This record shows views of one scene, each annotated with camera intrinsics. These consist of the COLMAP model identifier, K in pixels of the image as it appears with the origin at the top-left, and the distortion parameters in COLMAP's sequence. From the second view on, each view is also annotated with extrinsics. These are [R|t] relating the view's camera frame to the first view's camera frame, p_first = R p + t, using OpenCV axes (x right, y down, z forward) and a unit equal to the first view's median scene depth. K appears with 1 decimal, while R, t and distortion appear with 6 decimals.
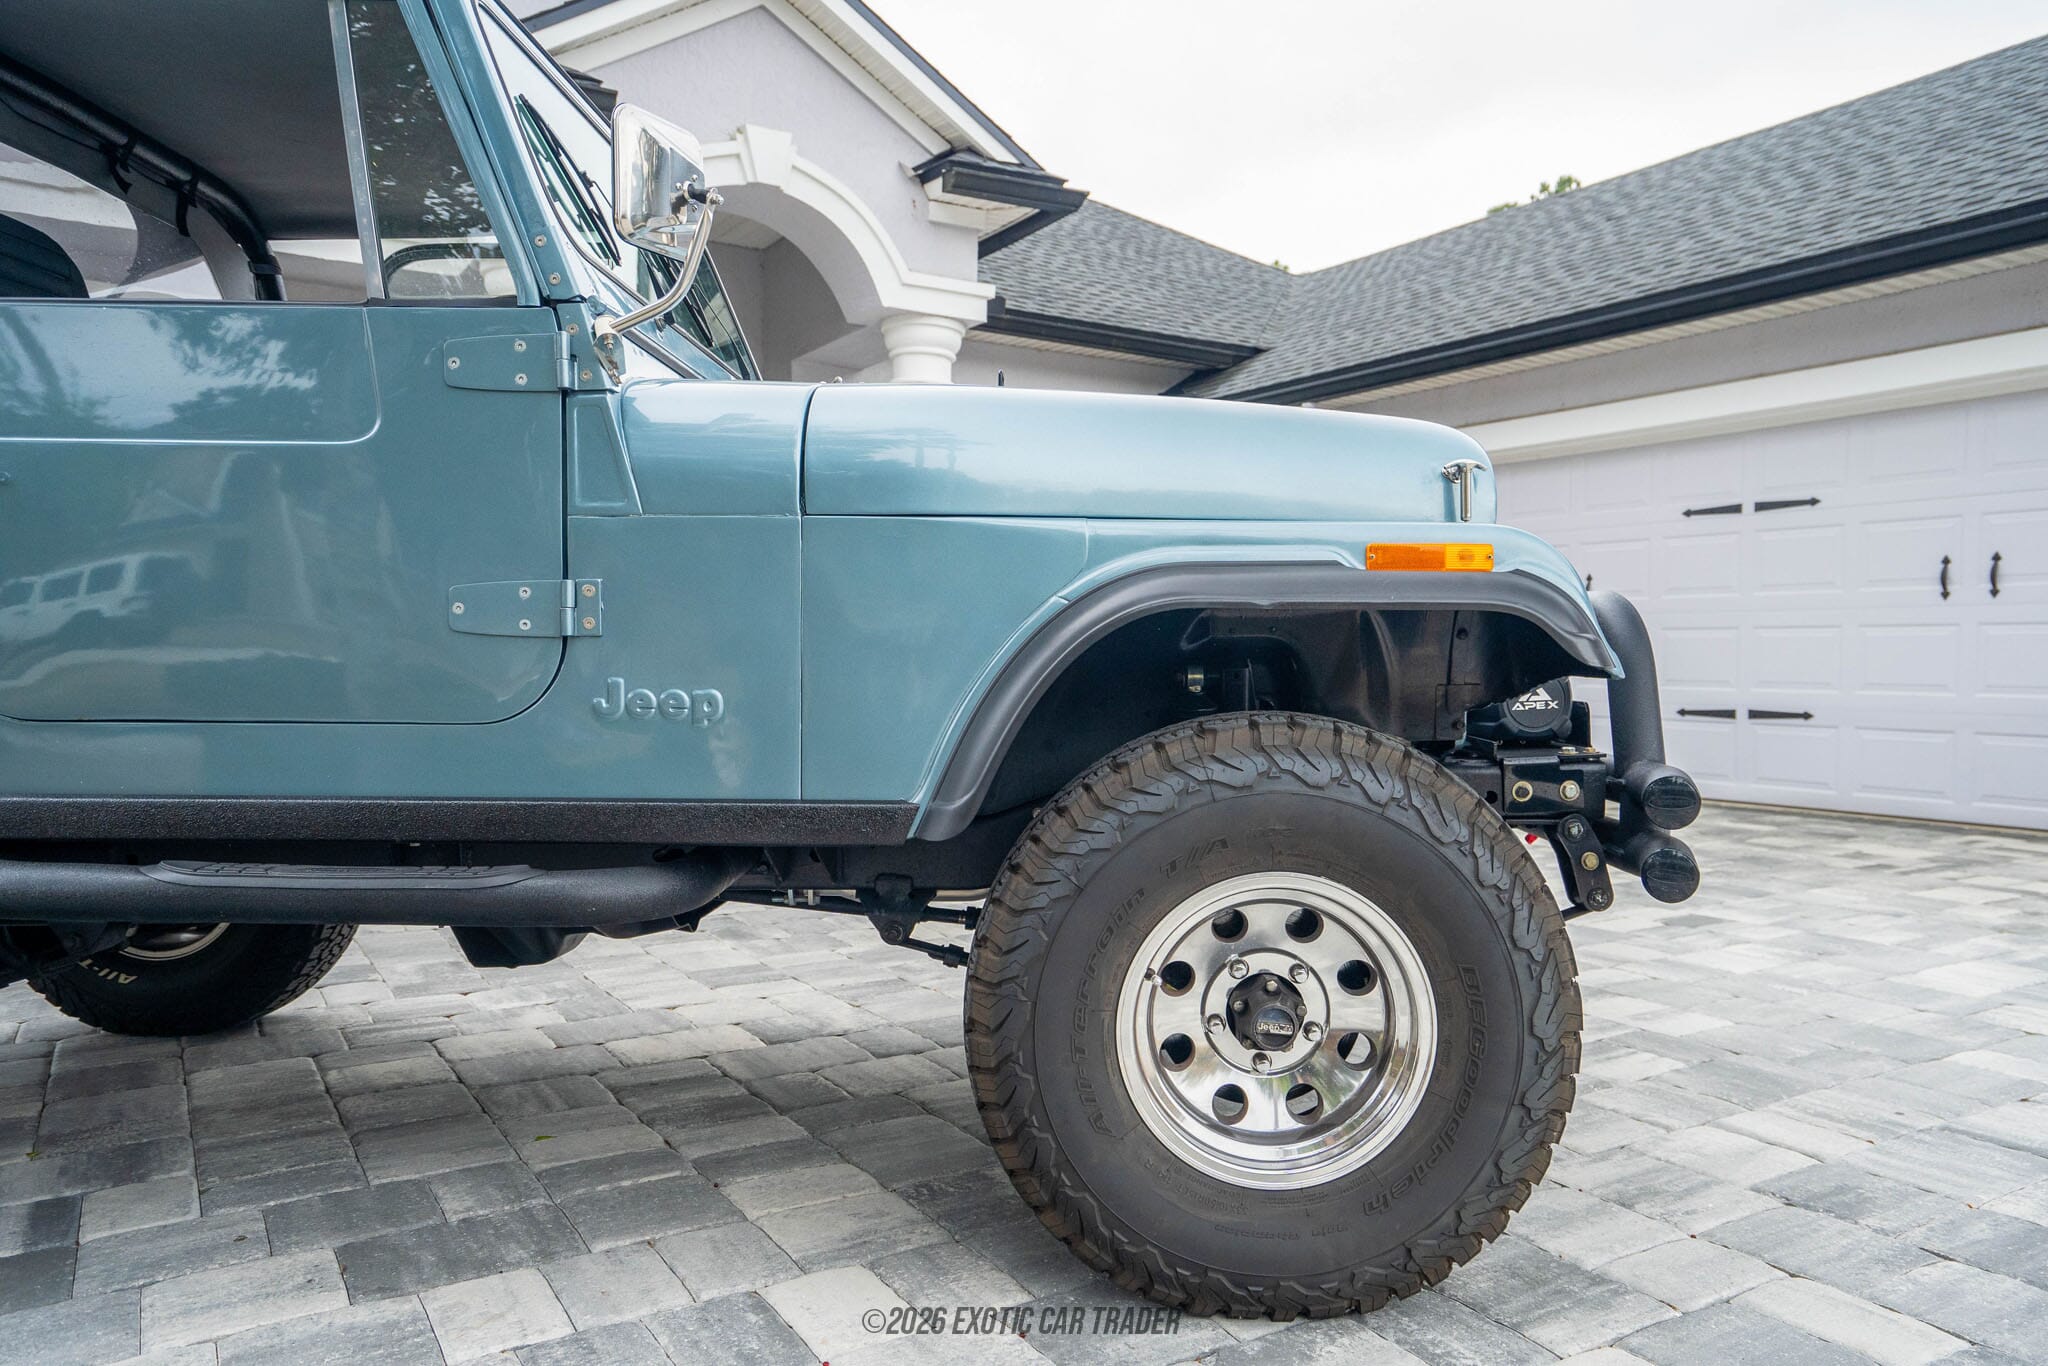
lens RADIAL K [[1414.3, 0, 1022.0], [0, 1414.3, 677.2], [0, 0, 1]] dist [-0.004500, 0.020274]
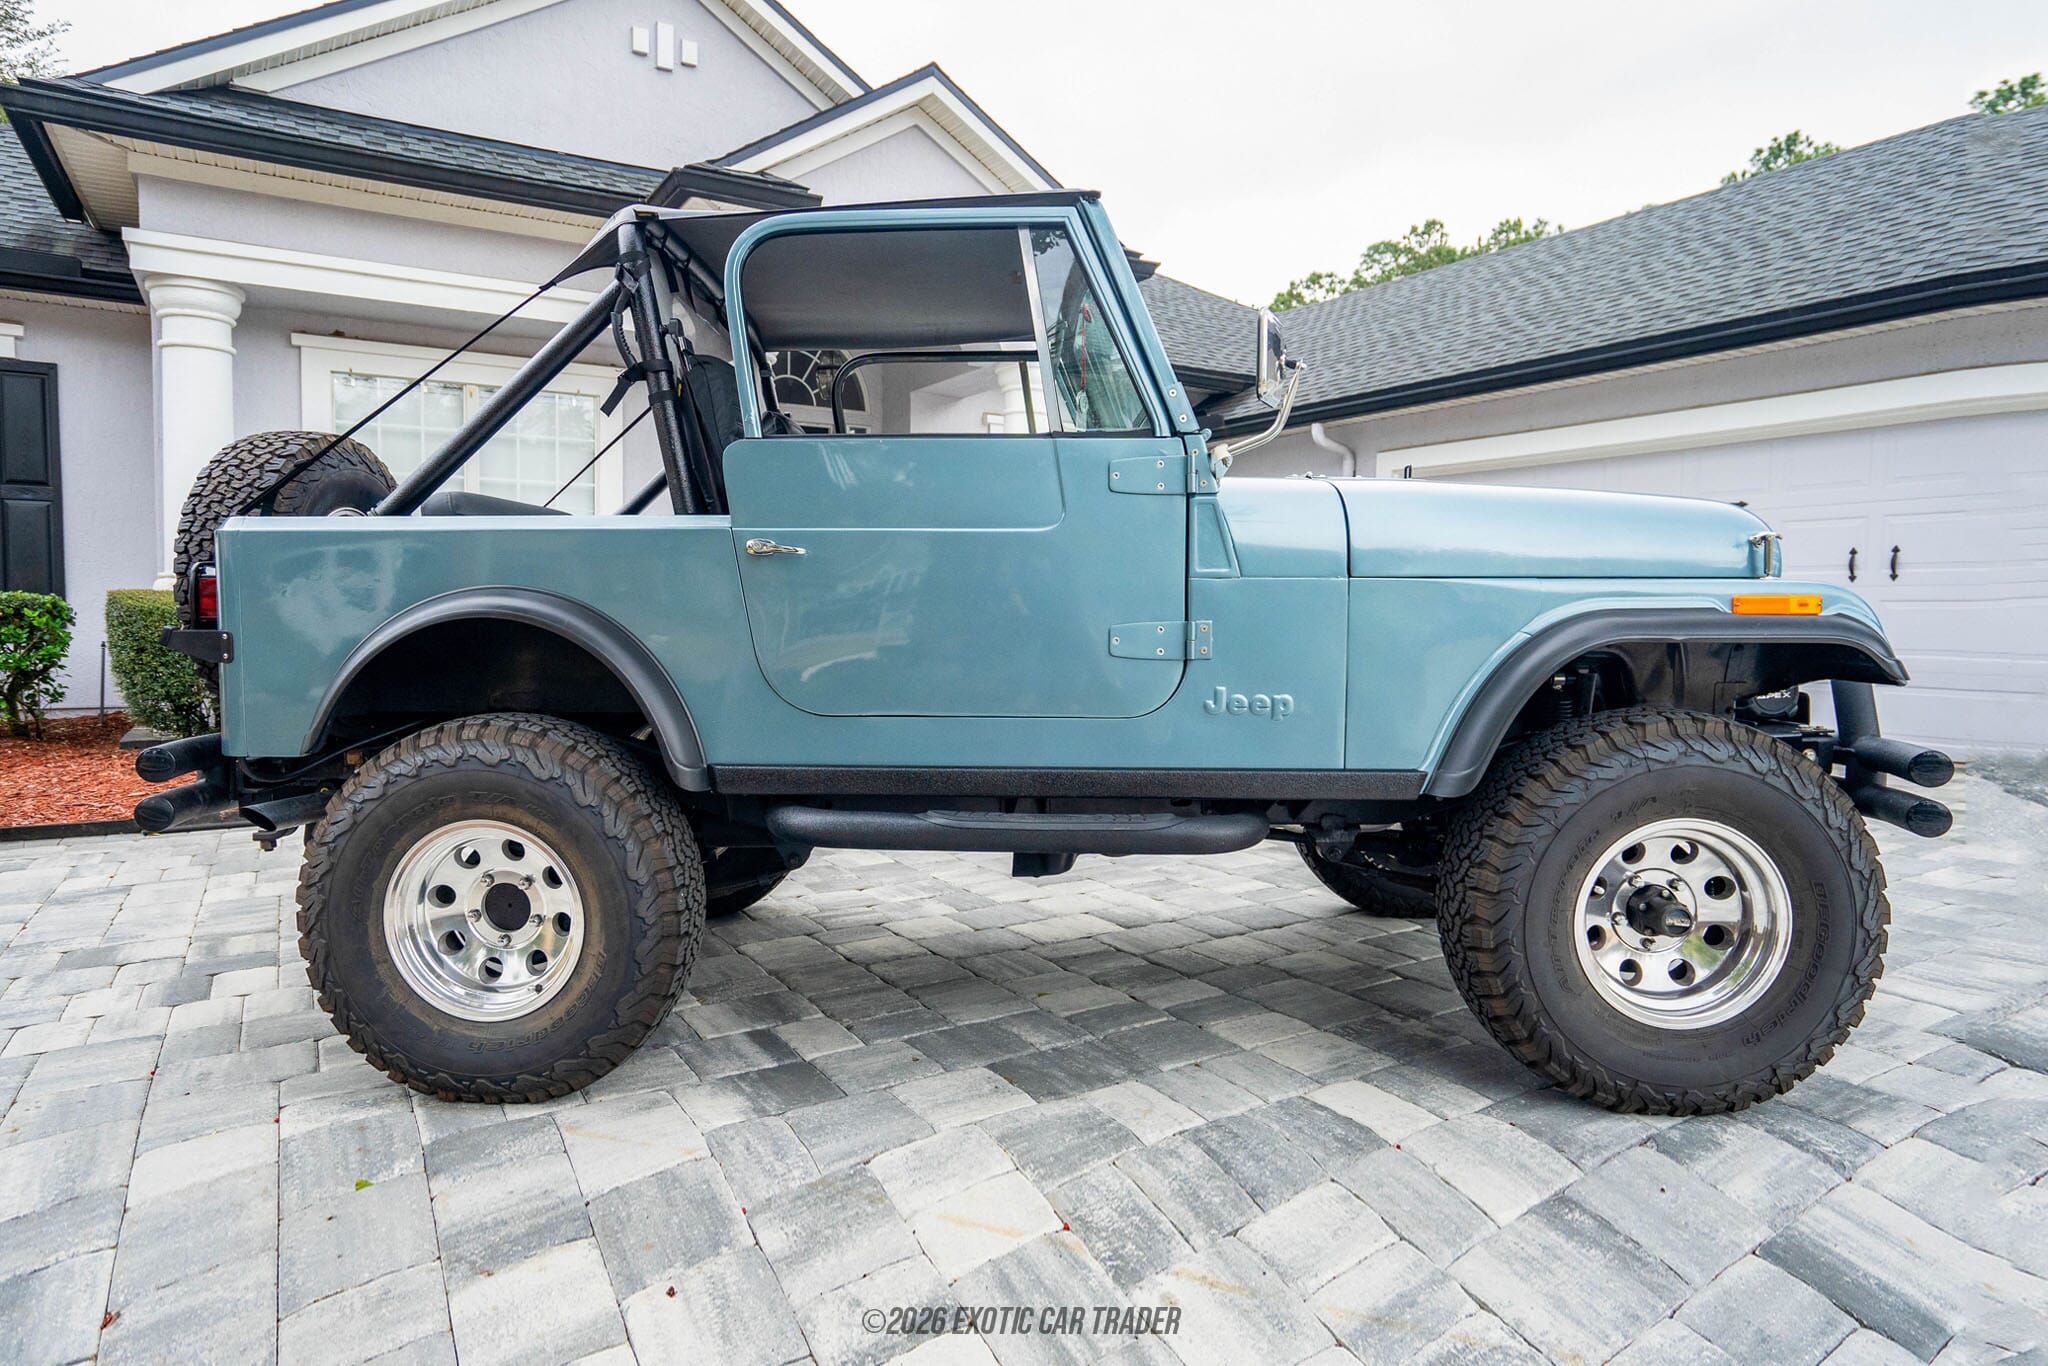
lens RADIAL K [[1139.6, 0, 949.9], [0, 1139.6, 644.3], [0, 0, 1]] dist [-0.029645, 0.019699]
pose [[0.999544, -0.002939, -0.030058, -0.428066], [0.003418, 0.999868, 0.015892, -0.051580], [0.030008, -0.015987, 0.999422, -0.161551]]
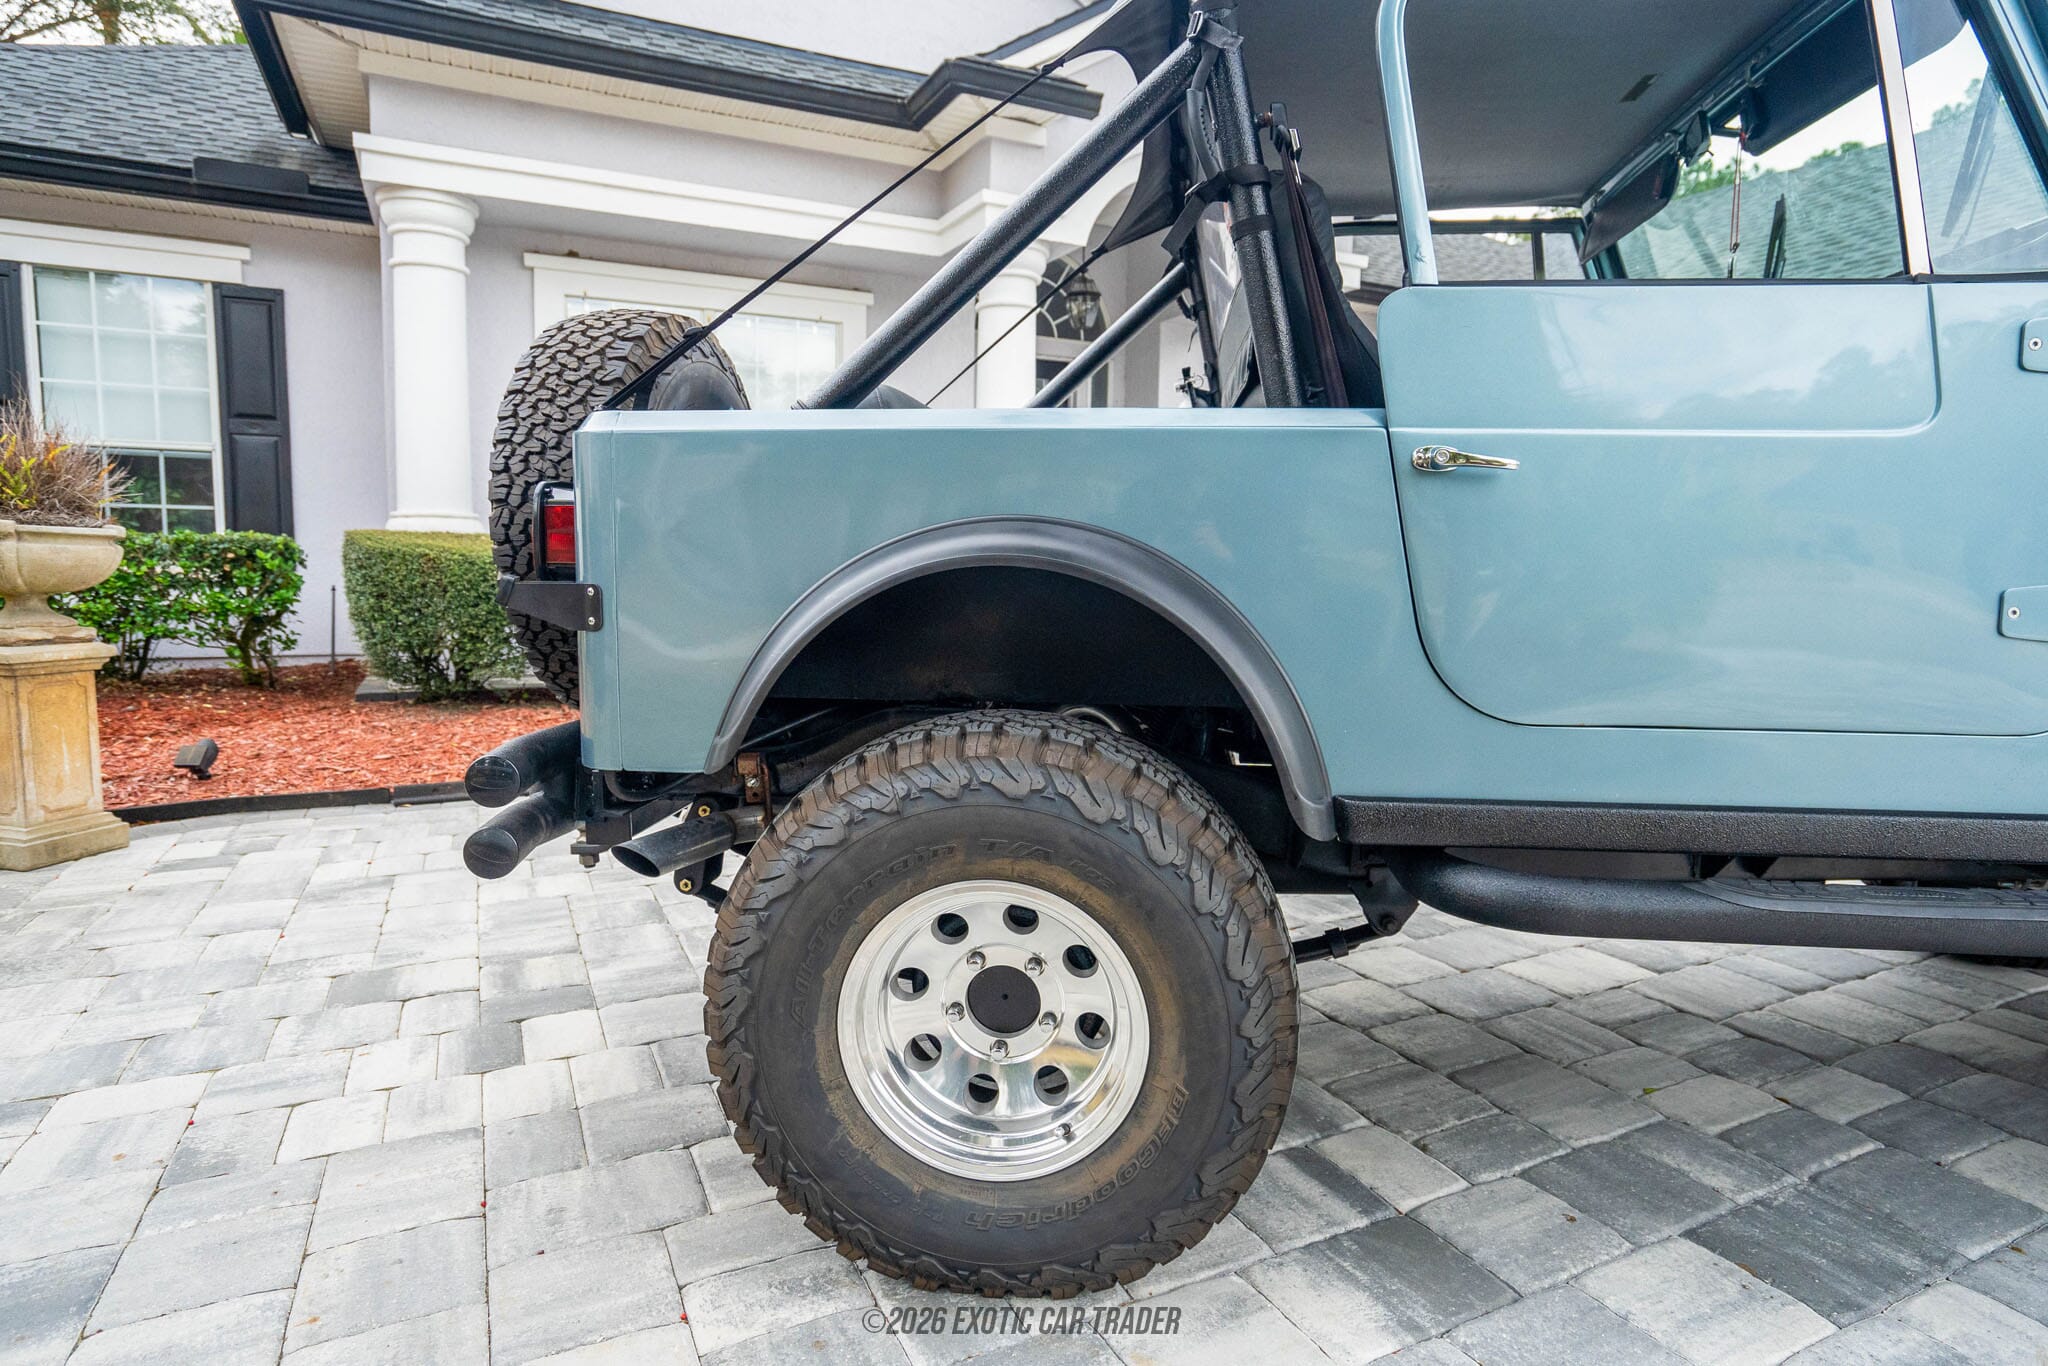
lens RADIAL K [[1164.9, 0, 1091.5], [0, 1164.9, 636.2], [0, 0, 1]] dist [-0.030564, 0.008312]
pose [[0.996485, 0.008941, -0.083292, -0.738818], [-0.004494, 0.998562, 0.053419, -0.056488], [0.083650, -0.052857, 0.995092, 0.152527]]
